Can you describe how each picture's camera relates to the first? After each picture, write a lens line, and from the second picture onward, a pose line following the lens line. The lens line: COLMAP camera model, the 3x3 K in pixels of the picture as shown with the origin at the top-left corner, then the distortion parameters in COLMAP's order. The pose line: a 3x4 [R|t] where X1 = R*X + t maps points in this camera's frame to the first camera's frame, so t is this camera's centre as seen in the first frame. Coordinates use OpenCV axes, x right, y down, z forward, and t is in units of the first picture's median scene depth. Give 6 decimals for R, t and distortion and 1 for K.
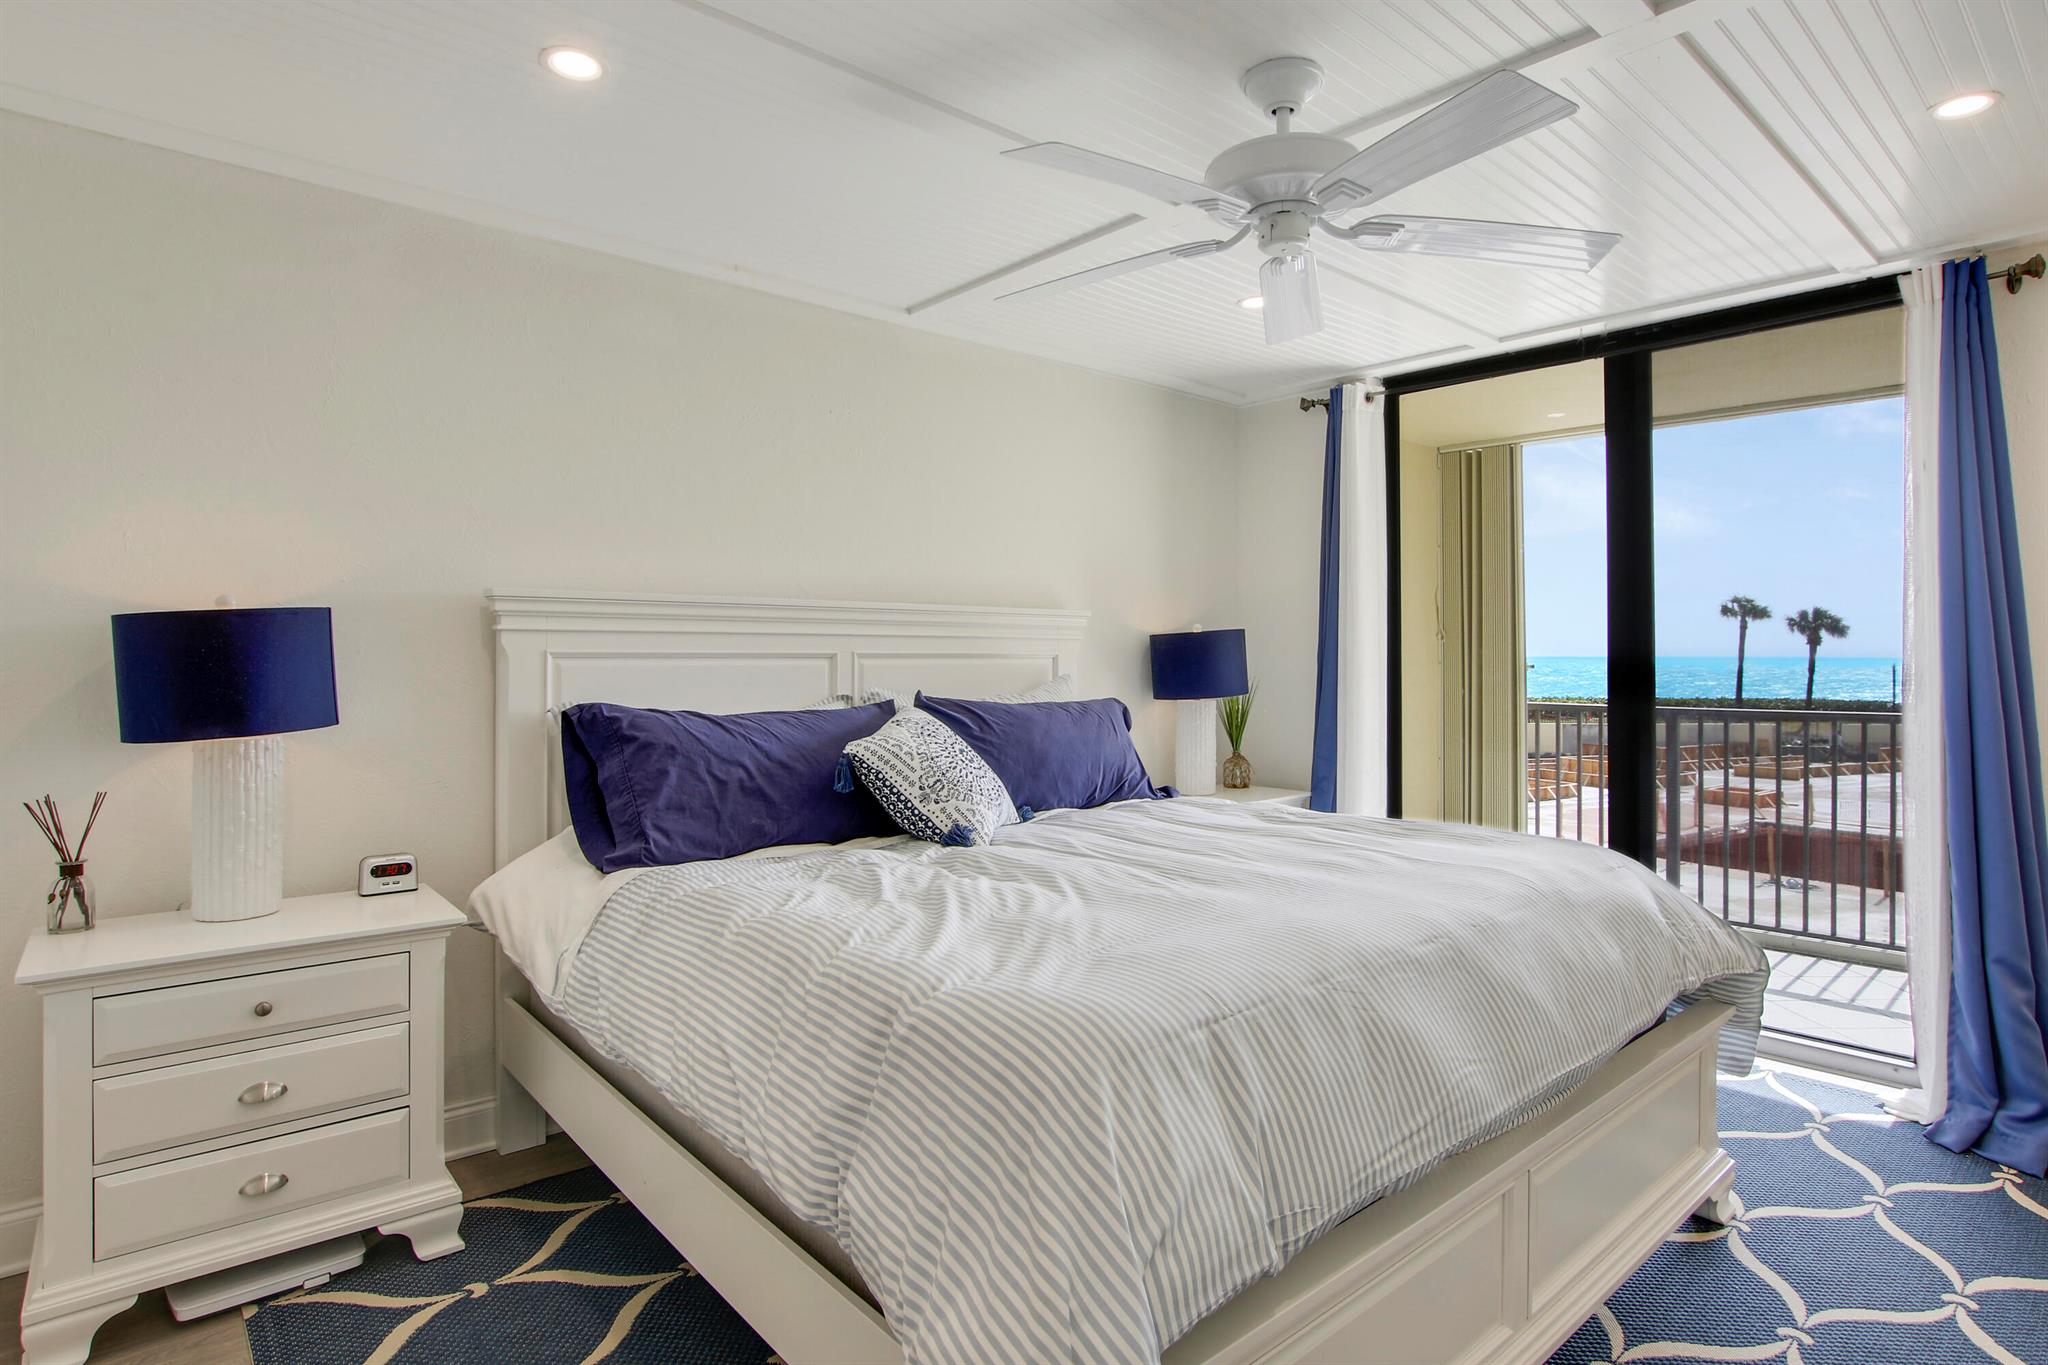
lens RADIAL K [[1079.7, 0, 1008.2], [0, 1079.7, 663.7], [0, 0, 1]] dist [-0.021560, 0.006137]
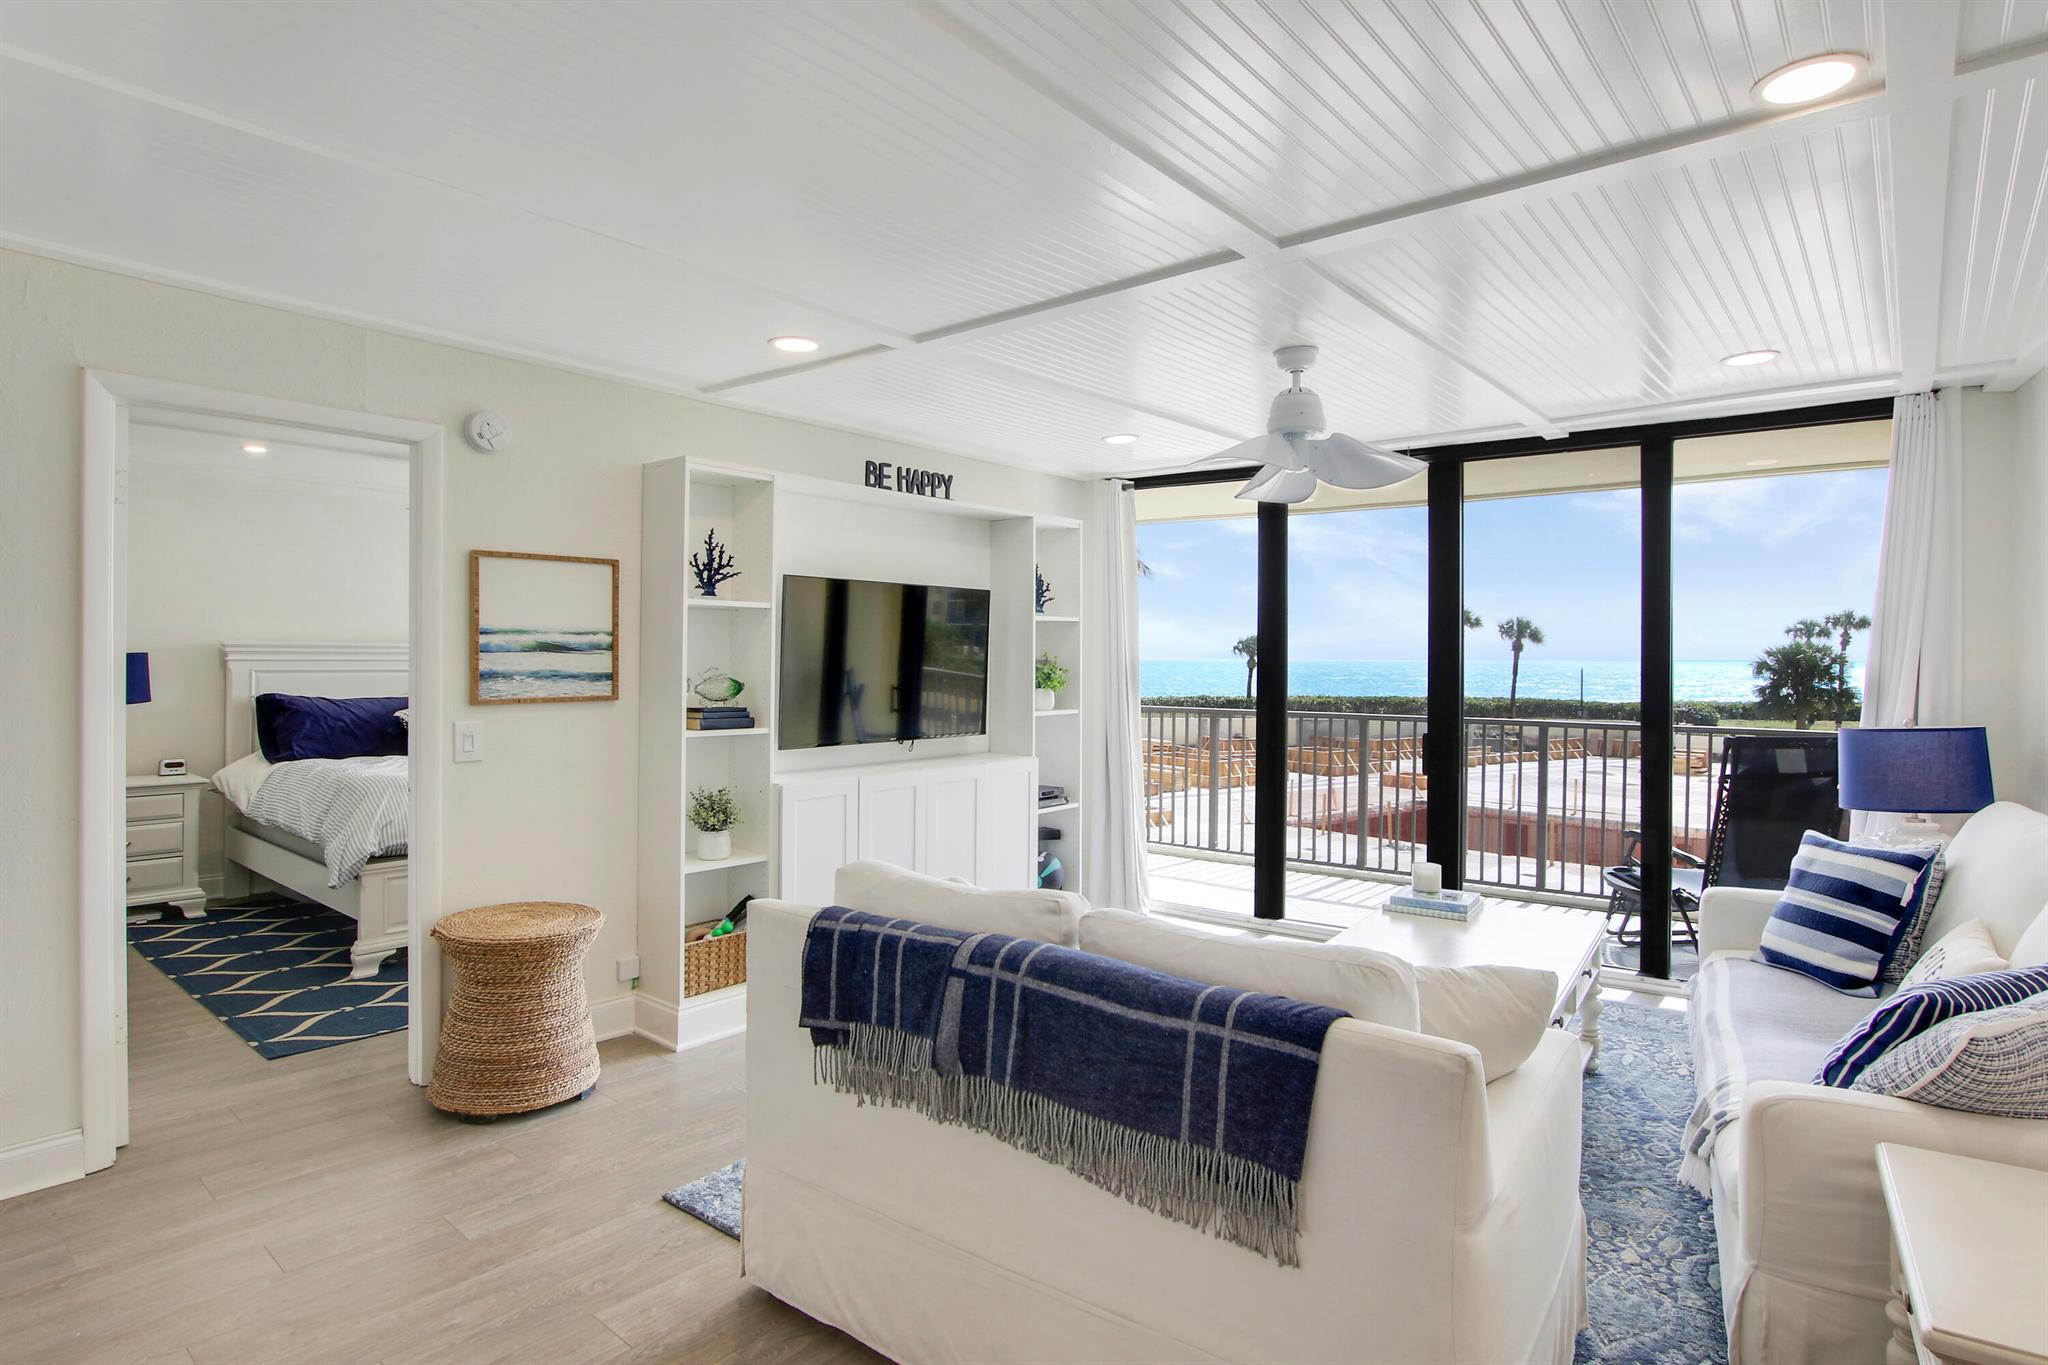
lens RADIAL K [[1079.7, 0, 1012.4], [0, 1079.7, 661.7], [0, 0, 1]] dist [-0.021560, 0.006137]
pose [[0.986306, 0.007226, 0.164770, 0.778908], [-0.007251, 0.999974, -0.000449, -0.040035], [-0.164769, -0.000752, 0.986332, -1.478321]]
